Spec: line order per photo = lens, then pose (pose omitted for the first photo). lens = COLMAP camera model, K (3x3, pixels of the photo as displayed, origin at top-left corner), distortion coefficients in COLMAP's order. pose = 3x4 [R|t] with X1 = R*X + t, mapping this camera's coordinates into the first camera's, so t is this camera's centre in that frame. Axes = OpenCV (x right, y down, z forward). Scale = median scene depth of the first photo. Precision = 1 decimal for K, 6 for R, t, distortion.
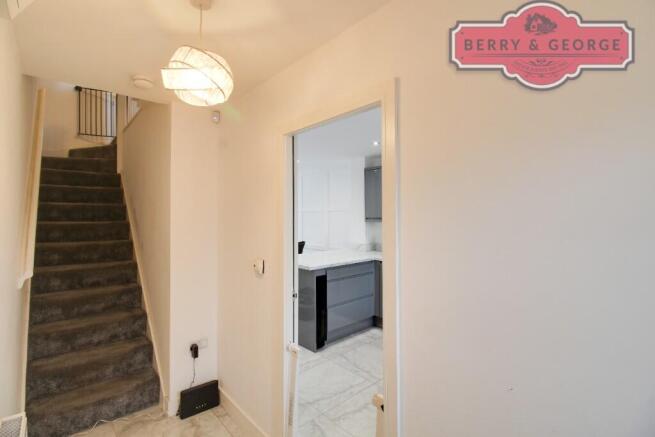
lens RADIAL K [[303.6, 0, 327.5], [0, 303.6, 218.5], [0, 0, 1]] dist [-0.000407, -0.000116]
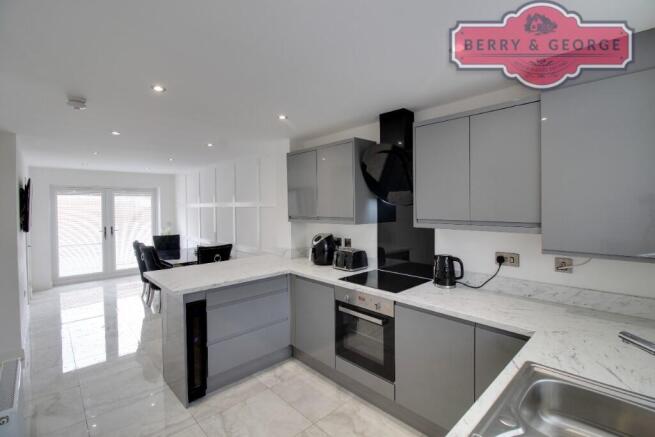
lens RADIAL K [[307.0, 0, 327.5], [0, 307.0, 218.5], [0, 0, 1]] dist [-0.011326, -0.000275]
pose [[0.999597, -0.010416, 0.026409, 0.243940], [0.009655, 0.999539, 0.028791, -0.022102], [-0.026697, -0.028524, 0.999237, 0.247451]]
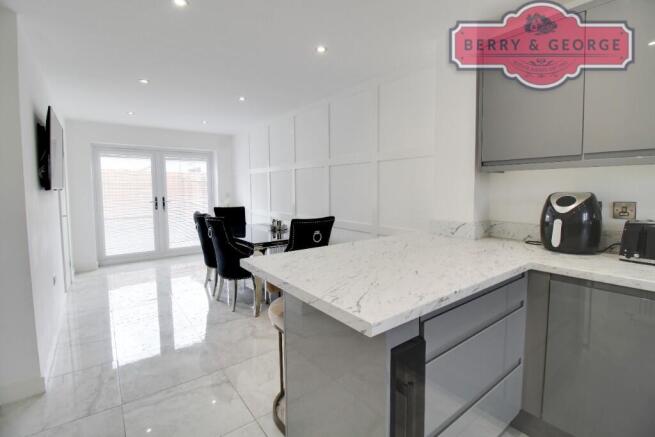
lens RADIAL K [[303.6, 0, 327.5], [0, 303.6, 218.5], [0, 0, 1]] dist [-0.000407, -0.000116]
pose [[0.996777, 0.003149, -0.080161, -0.064523], [0.003860, 0.996189, 0.087138, 0.045619], [0.080130, -0.087167, 0.992966, 0.661690]]
